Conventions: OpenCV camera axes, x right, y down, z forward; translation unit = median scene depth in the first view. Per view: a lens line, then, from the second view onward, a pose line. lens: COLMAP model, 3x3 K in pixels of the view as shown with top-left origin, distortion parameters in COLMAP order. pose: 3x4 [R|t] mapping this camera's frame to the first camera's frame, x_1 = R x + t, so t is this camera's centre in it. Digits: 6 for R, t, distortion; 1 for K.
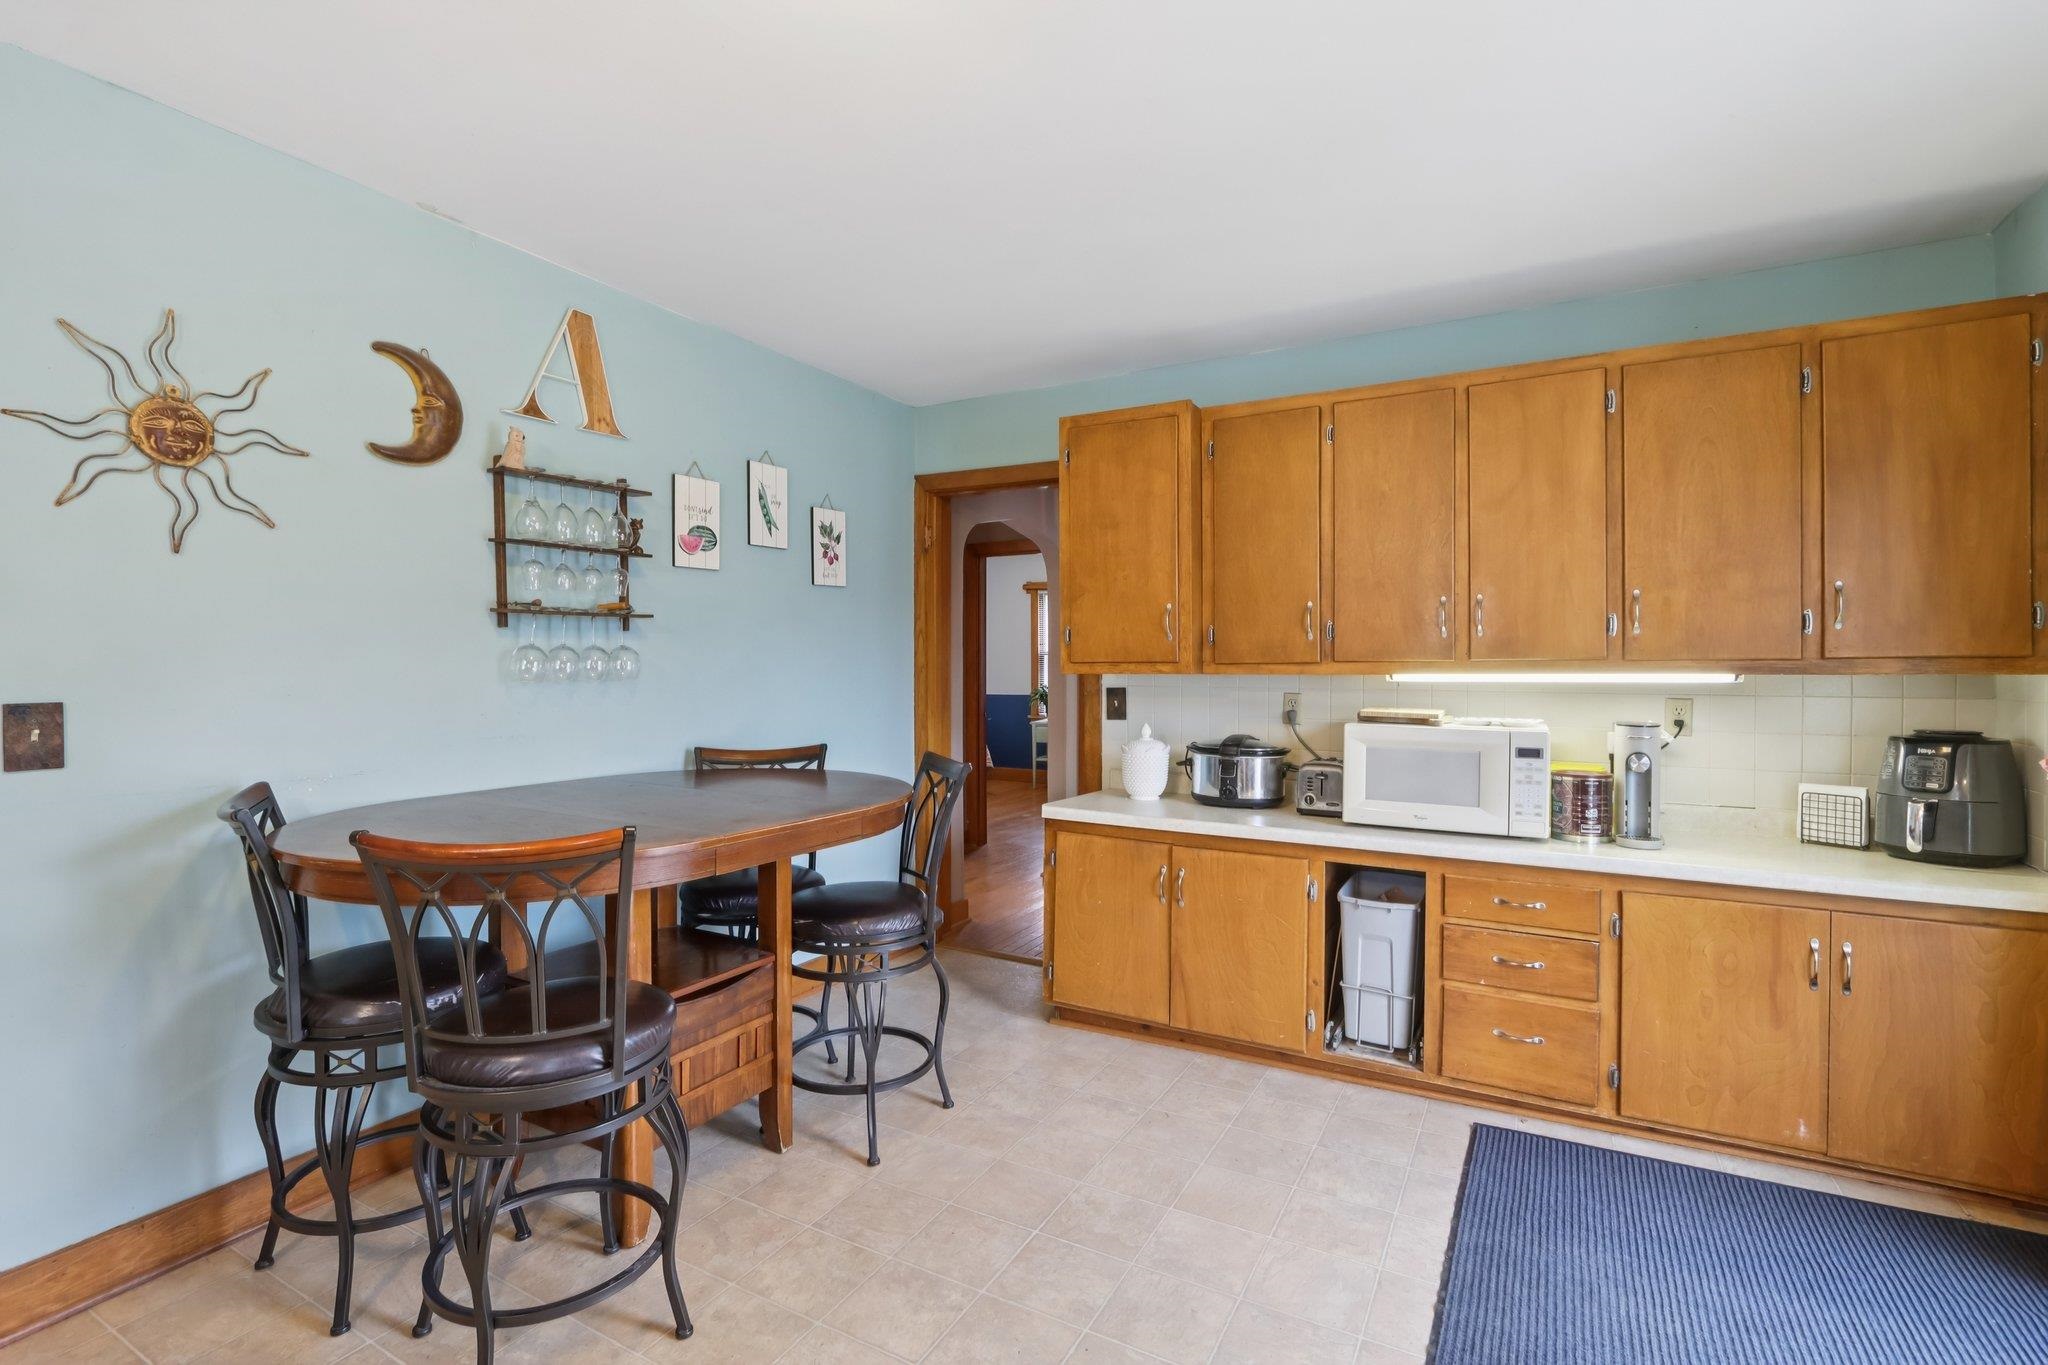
lens RADIAL K [[949.4, 0, 1012.2], [0, 949.4, 672.1], [0, 0, 1]] dist [-0.015008, 0.001984]
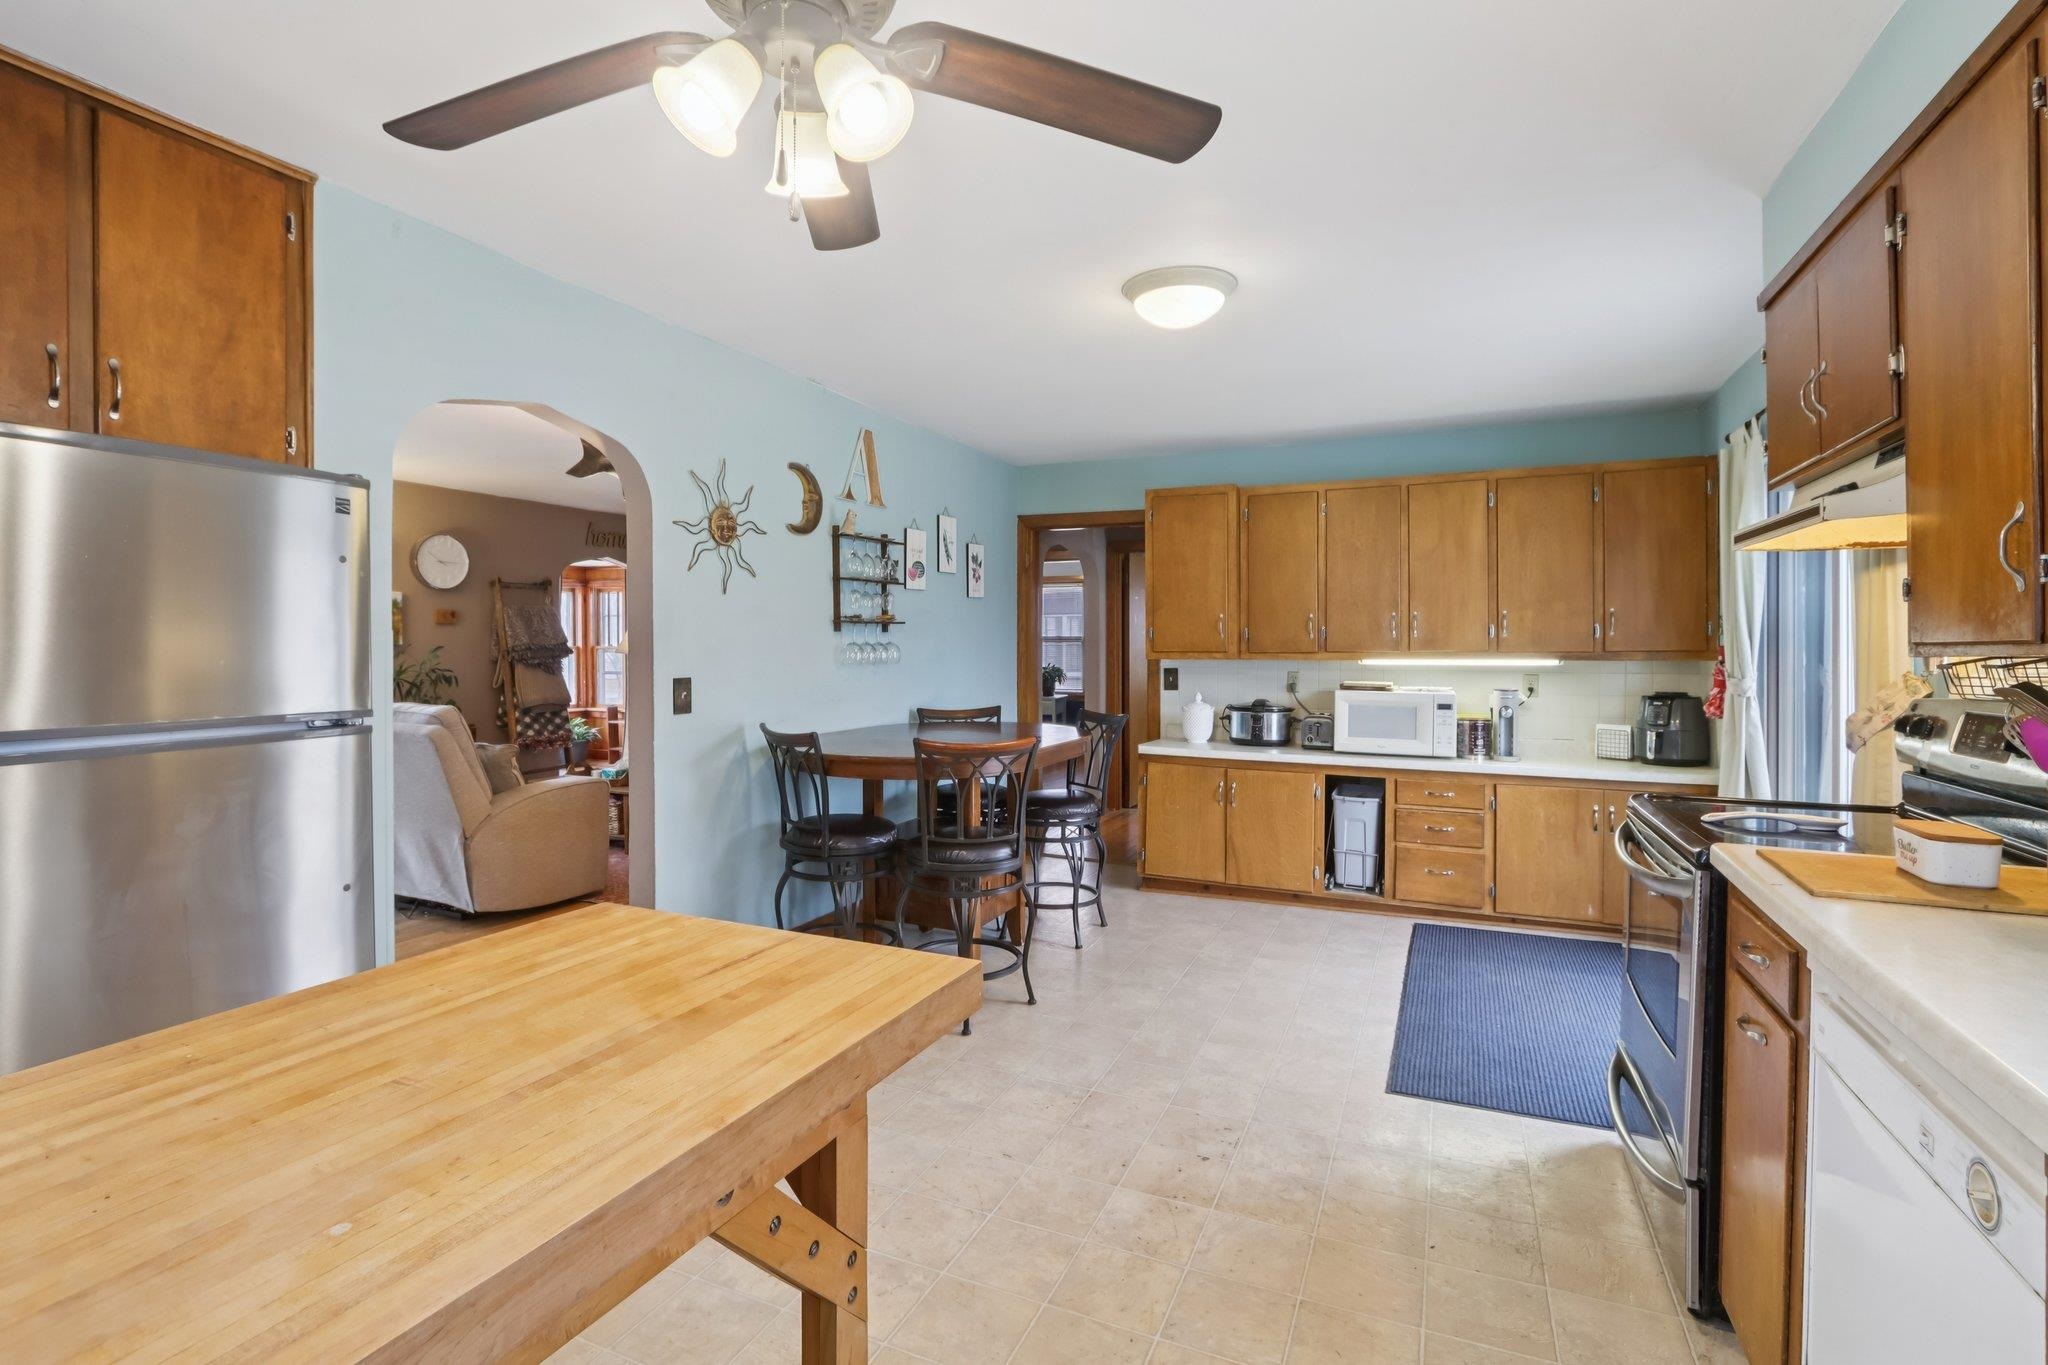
lens RADIAL K [[949.4, 0, 1014.4], [0, 949.4, 646.6], [0, 0, 1]] dist [-0.015008, 0.001984]
pose [[0.996326, 0.001160, 0.085629, -0.363681], [-0.000710, 0.999986, -0.005282, -0.012724], [-0.085634, 0.005202, 0.996313, -0.619710]]
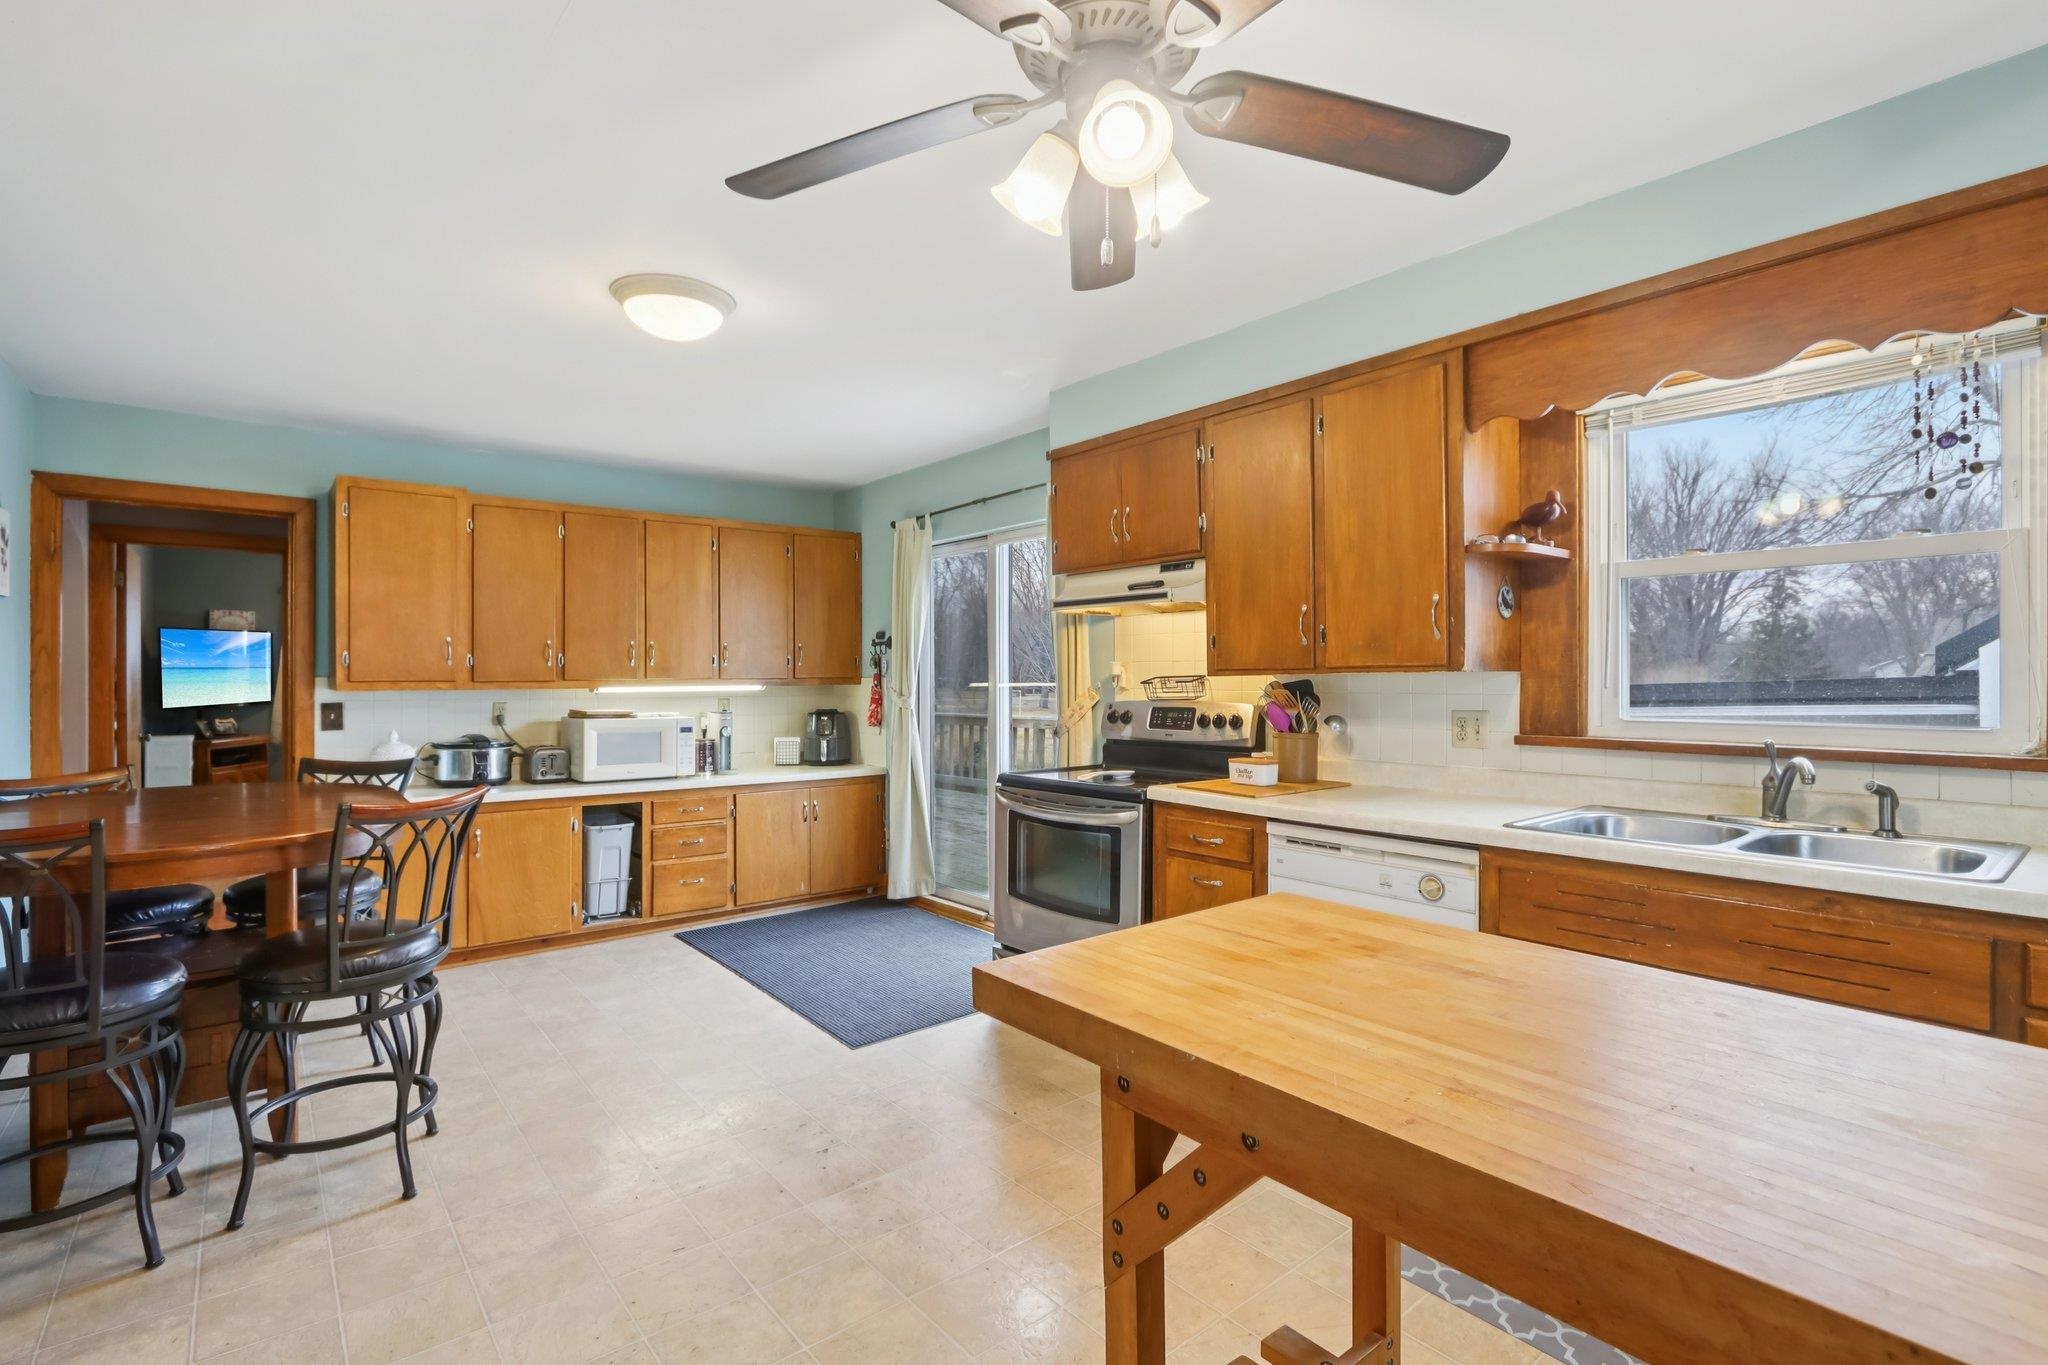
lens RADIAL K [[949.4, 0, 1016.7], [0, 949.4, 676.1], [0, 0, 1]] dist [-0.015008, 0.001984]
pose [[0.368762, -0.000286, 0.929524, -0.922466], [0.008106, 0.999963, -0.002909, -0.008290], [-0.929489, 0.008607, 0.368750, -0.278195]]
